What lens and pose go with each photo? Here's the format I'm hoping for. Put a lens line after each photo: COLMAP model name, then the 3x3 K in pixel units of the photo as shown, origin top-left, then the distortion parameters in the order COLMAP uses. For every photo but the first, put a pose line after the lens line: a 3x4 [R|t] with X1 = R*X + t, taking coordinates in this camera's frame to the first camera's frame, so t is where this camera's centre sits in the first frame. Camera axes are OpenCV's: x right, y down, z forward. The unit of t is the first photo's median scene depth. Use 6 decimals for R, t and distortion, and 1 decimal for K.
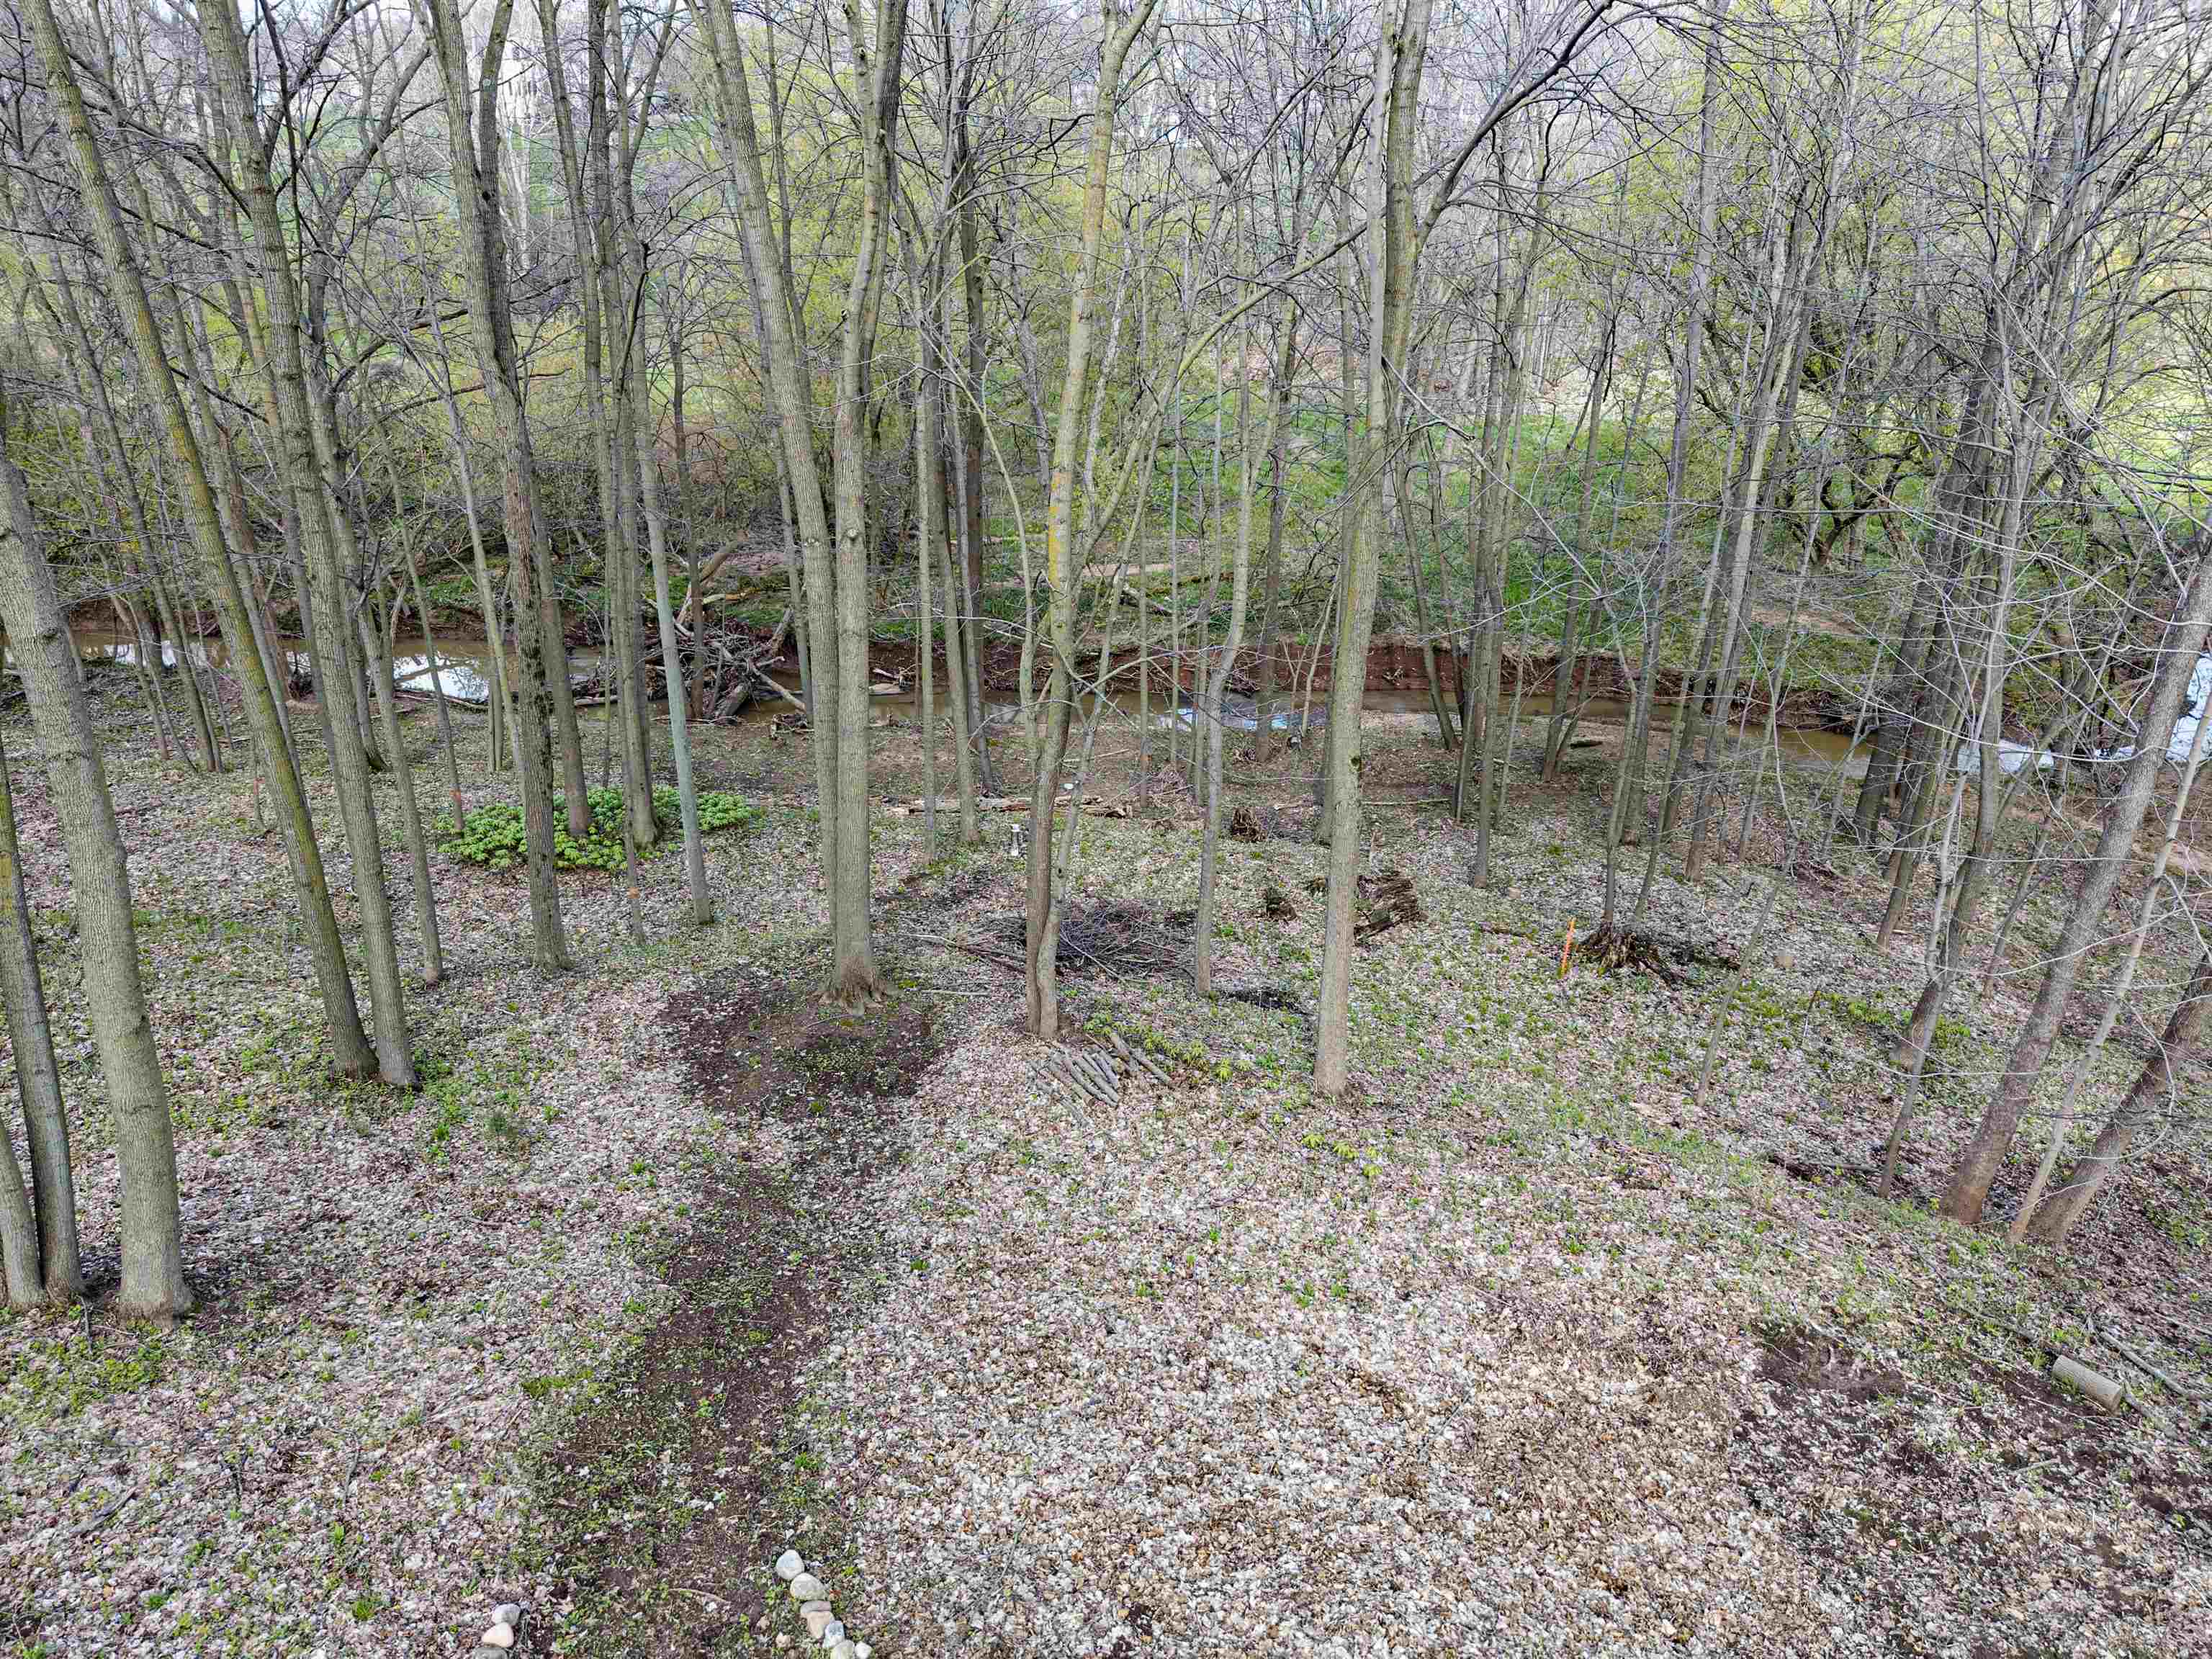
lens RADIAL K [[1470.6, 0, 1110.8], [0, 1470.6, 830.4], [0, 0, 1]] dist [0.030815, -0.033435]
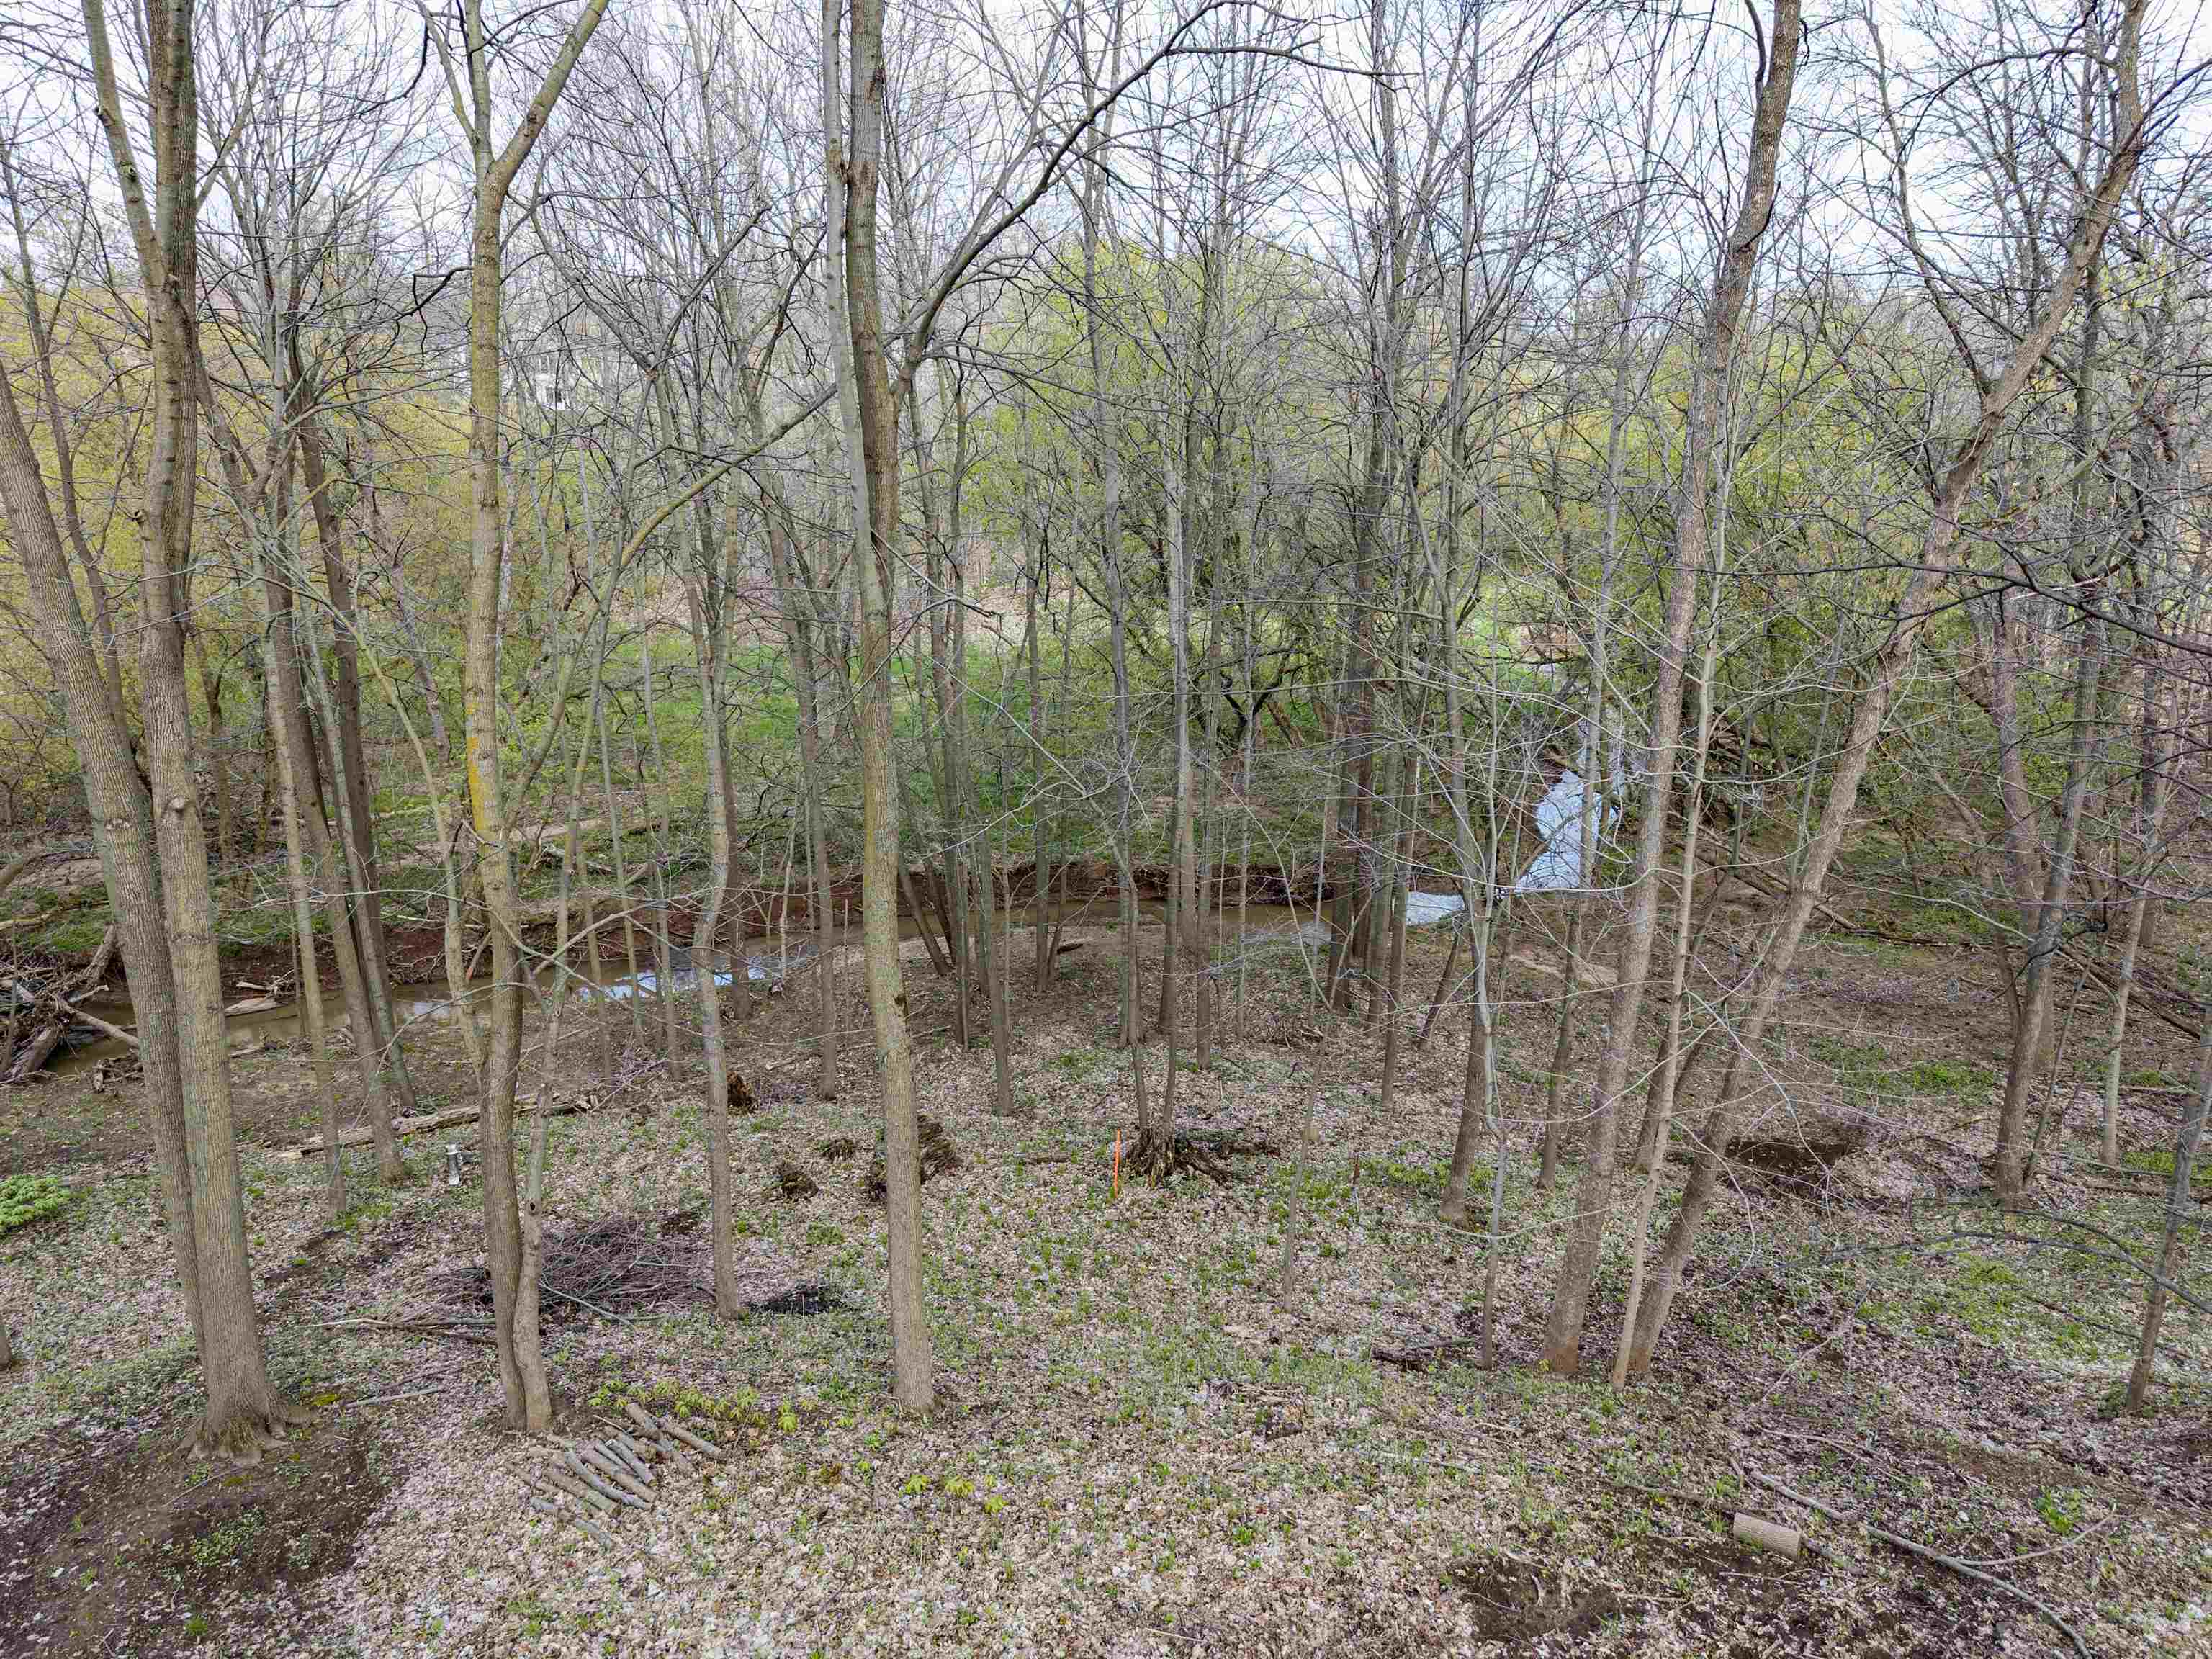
lens RADIAL K [[1470.6, 0, 1104.3], [0, 1470.6, 831.1], [0, 0, 1]] dist [0.030815, -0.033435]
pose [[0.923635, -0.113250, 0.366160, -0.018484], [0.170291, 0.977131, -0.127340, -0.013293], [-0.343365, 0.179969, 0.921798, 0.146575]]
